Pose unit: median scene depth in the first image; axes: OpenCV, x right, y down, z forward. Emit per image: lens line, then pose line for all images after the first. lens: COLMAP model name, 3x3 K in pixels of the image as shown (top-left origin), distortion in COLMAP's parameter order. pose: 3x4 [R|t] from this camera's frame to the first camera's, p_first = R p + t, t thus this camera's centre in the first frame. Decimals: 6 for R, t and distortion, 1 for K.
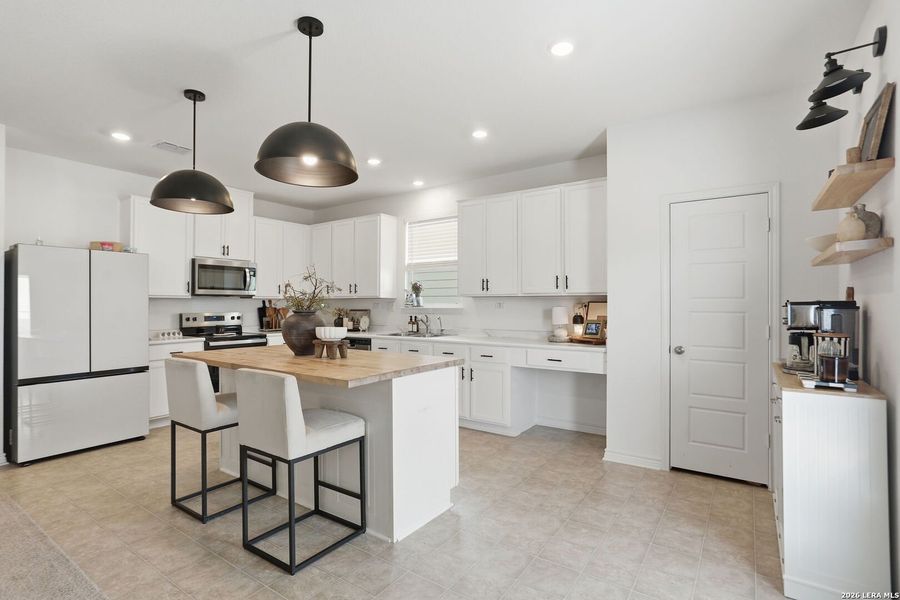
lens RADIAL K [[436.9, 0, 450.0], [0, 436.9, 300.0], [0, 0, 1]] dist [-0.028159, 0.000432]
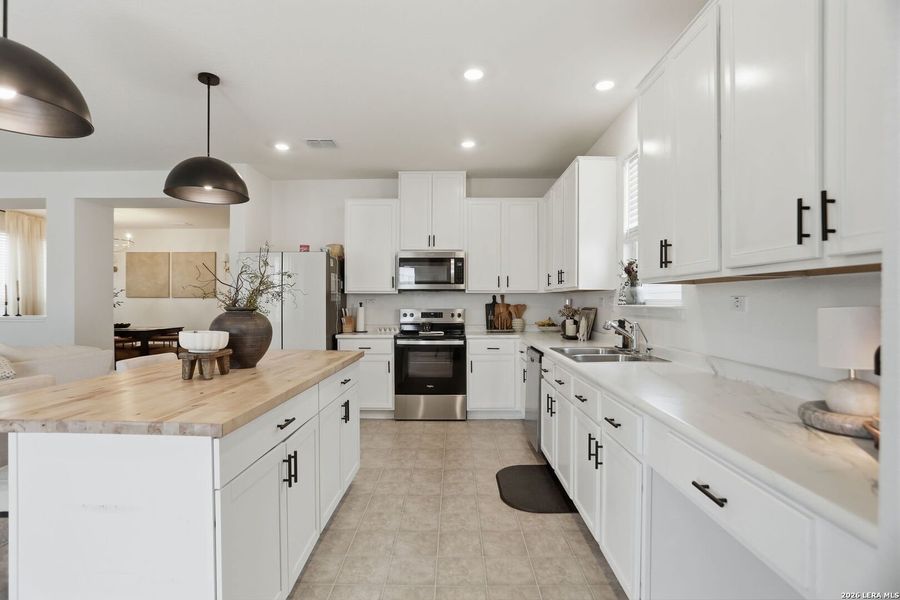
lens RADIAL K [[441.2, 0, 450.0], [0, 441.2, 300.0], [0, 0, 1]] dist [-0.080496, 0.040274]
pose [[0.561252, 0.000190, -0.827645, 0.333057], [0.006526, 0.999968, 0.004654, 0.007599], [0.827620, -0.008013, 0.561232, 0.623480]]
